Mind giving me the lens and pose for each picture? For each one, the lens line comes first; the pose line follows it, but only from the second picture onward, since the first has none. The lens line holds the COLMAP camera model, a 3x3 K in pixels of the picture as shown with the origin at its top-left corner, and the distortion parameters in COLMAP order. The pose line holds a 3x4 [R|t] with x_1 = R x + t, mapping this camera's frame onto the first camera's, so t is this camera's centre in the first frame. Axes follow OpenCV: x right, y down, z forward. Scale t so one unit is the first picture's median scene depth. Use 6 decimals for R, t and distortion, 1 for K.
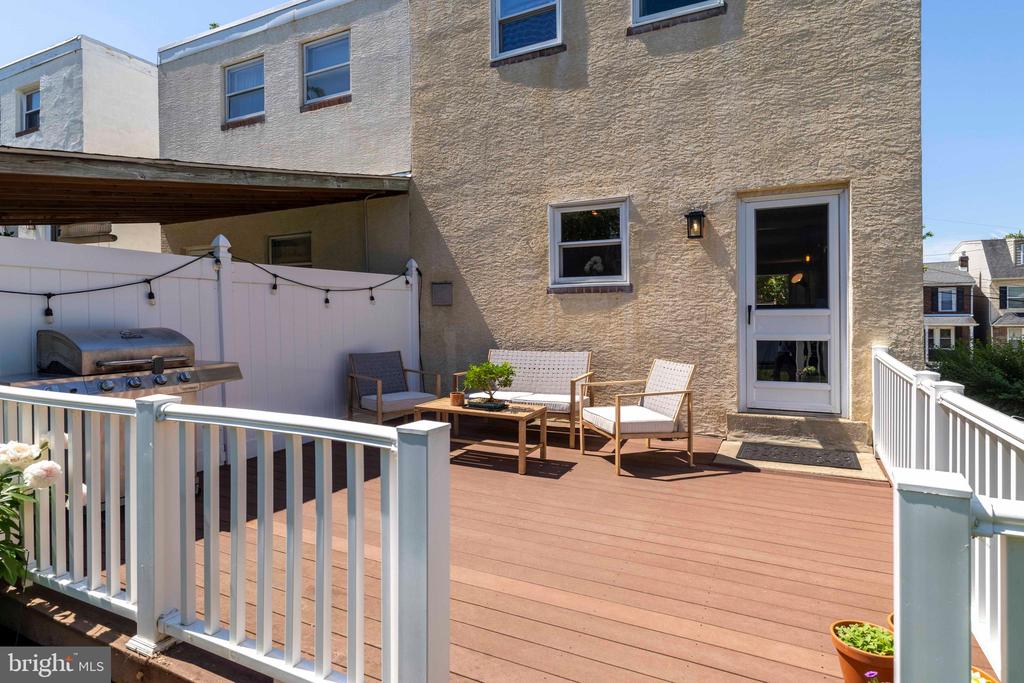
lens RADIAL K [[573.3, 0, 549.6], [0, 573.3, 314.1], [0, 0, 1]] dist [0.006384, -0.000099]
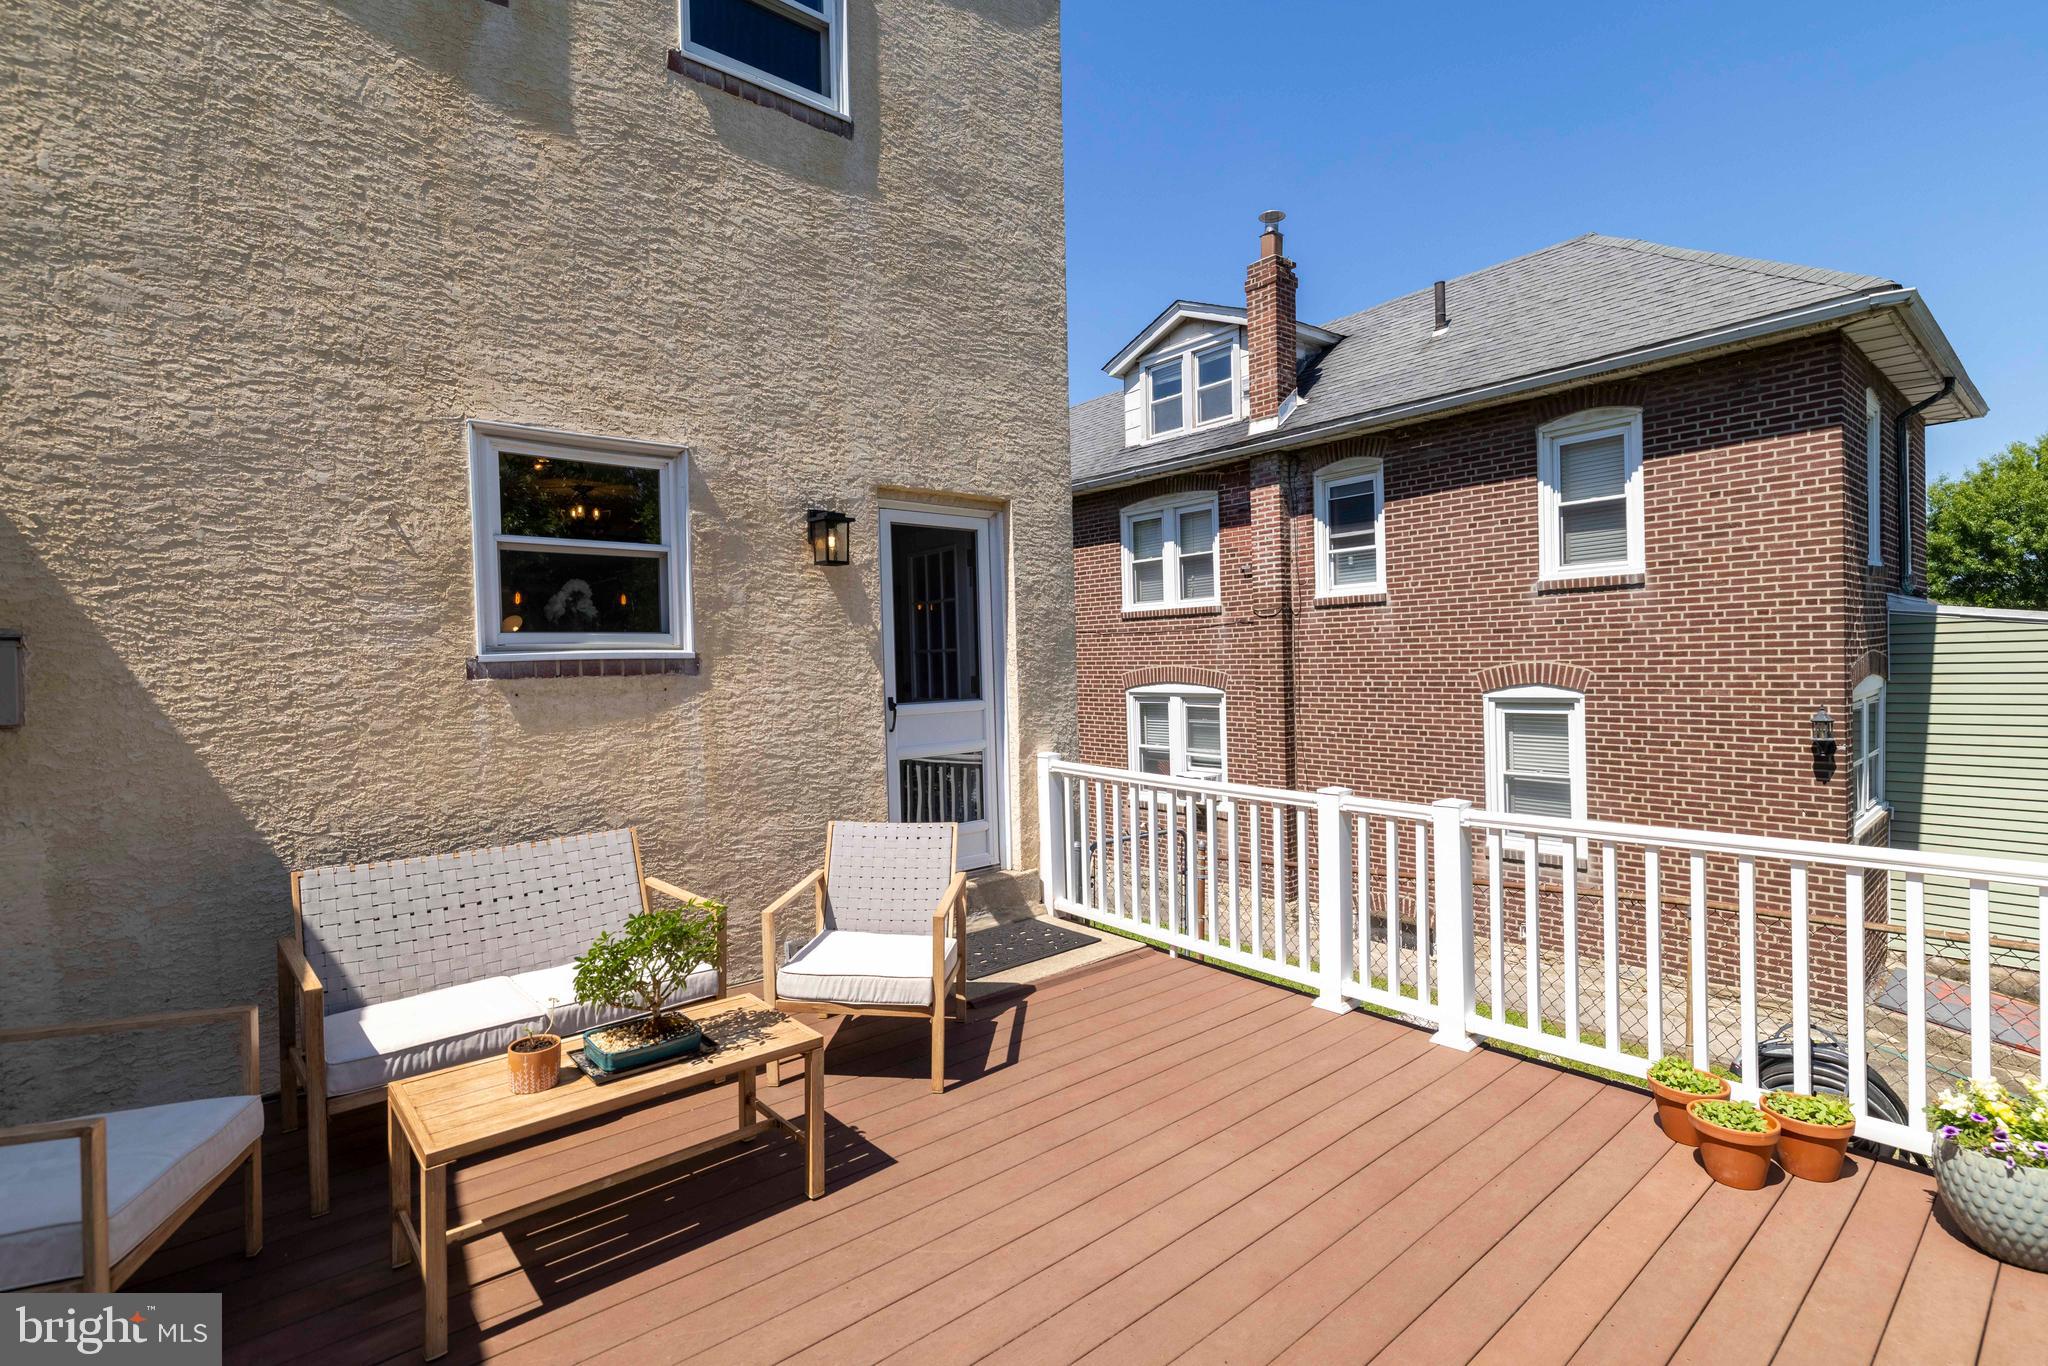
lens RADIAL K [[968.0, 0, 1017.7], [0, 968.0, 672.9], [0, 0, 1]] dist [0.004168, -0.000824]
pose [[0.419177, -0.008037, 0.907869, -0.413521], [0.017386, 0.999849, 0.000824, -0.035325], [-0.907738, 0.015439, 0.419254, 0.478803]]
